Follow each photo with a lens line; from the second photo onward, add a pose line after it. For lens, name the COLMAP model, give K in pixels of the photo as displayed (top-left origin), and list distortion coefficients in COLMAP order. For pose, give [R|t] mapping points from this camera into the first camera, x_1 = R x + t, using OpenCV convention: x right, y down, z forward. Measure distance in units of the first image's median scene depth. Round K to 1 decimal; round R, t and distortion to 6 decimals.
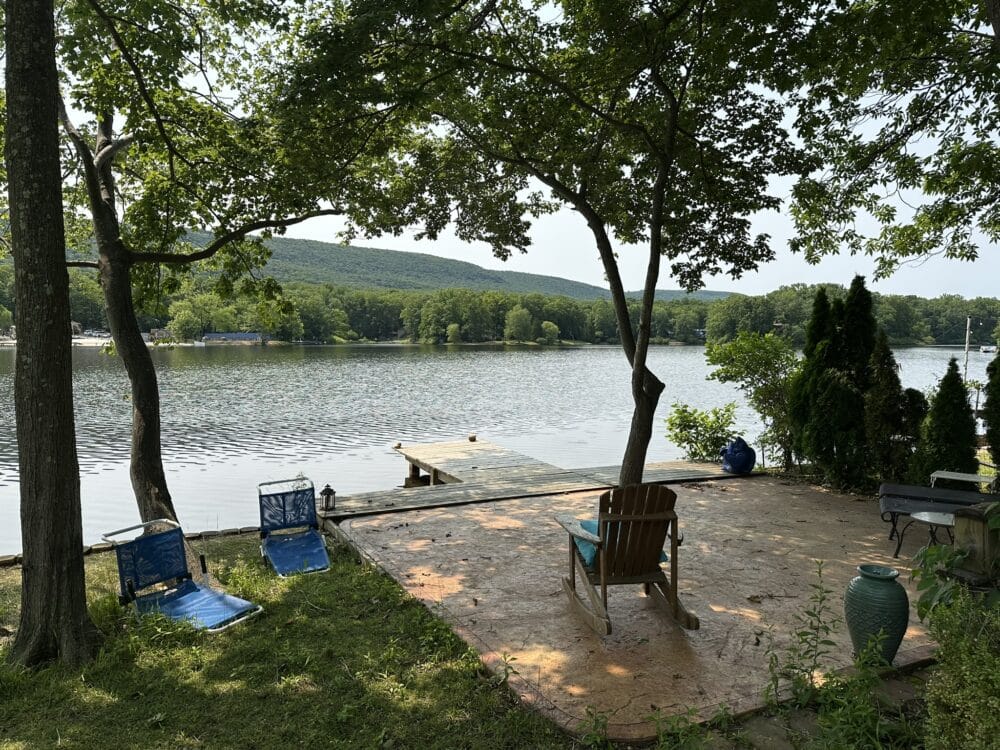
lens RADIAL K [[695.5, 0, 503.6], [0, 695.5, 381.2], [0, 0, 1]] dist [0.086552, -0.108431]
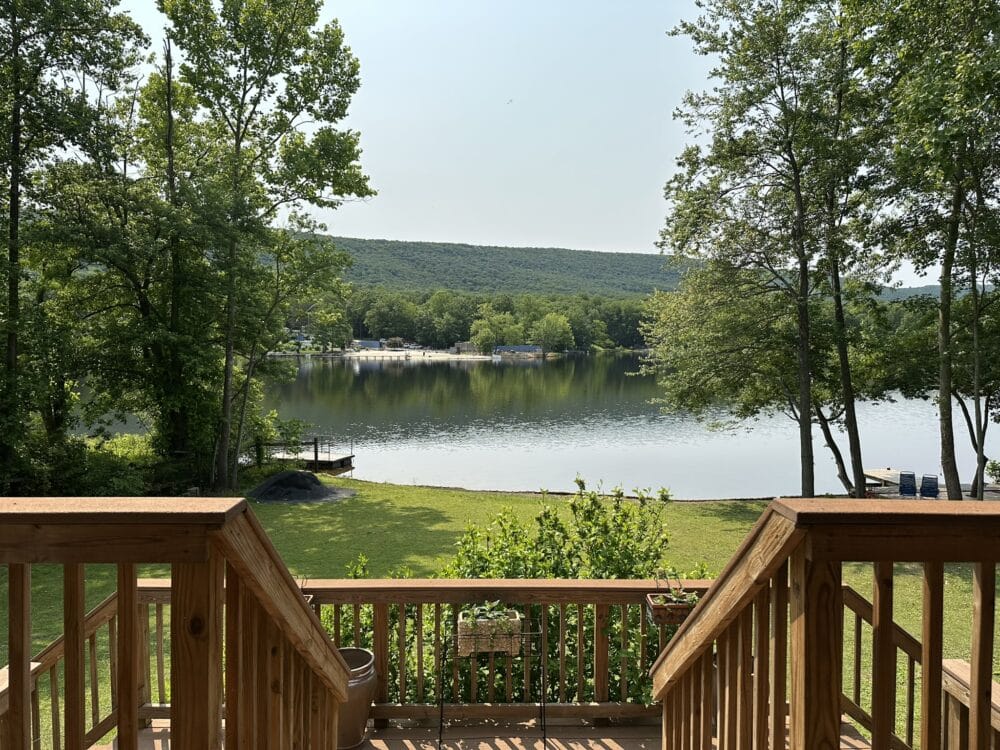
lens RADIAL K [[695.5, 0, 503.8], [0, 695.5, 385.0], [0, 0, 1]] dist [0.086552, -0.108431]
pose [[0.944722, 0.017104, -0.327426, -0.280034], [-0.015577, 0.999852, 0.007288, -0.114149], [0.327502, -0.001785, 0.944849, -0.978811]]
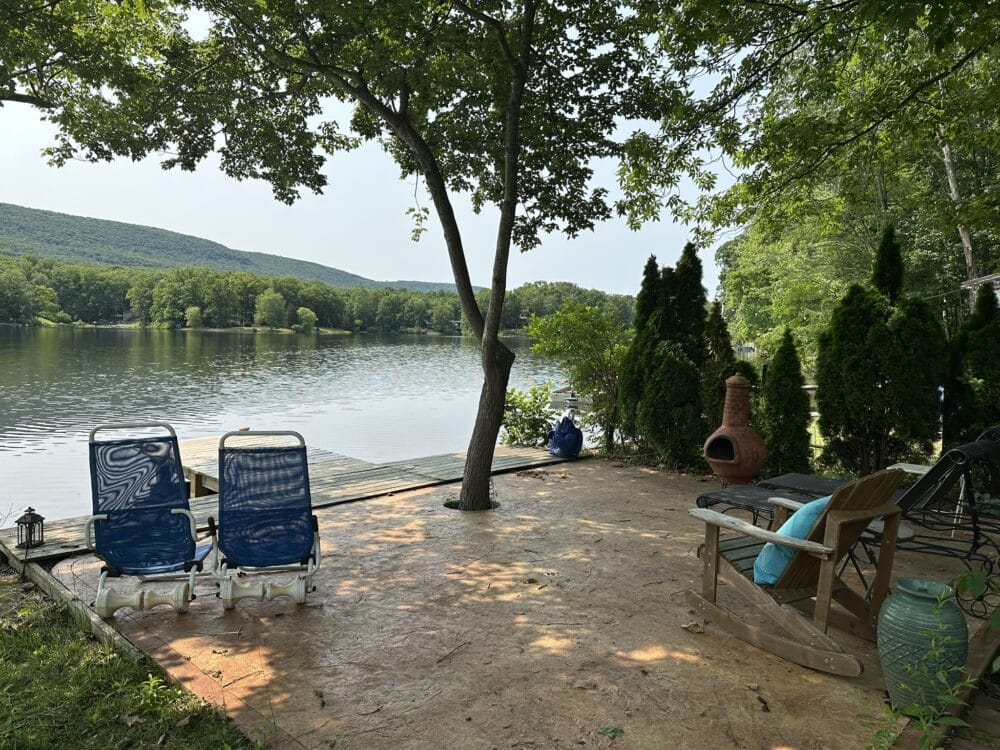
lens RADIAL K [[695.5, 0, 497.4], [0, 695.5, 374.5], [0, 0, 1]] dist [0.086552, -0.108431]
pose [[0.943760, -0.005441, 0.330588, -0.043035], [0.003895, 0.999978, 0.005338, 0.018230], [-0.330610, -0.003750, 0.943760, 0.175836]]
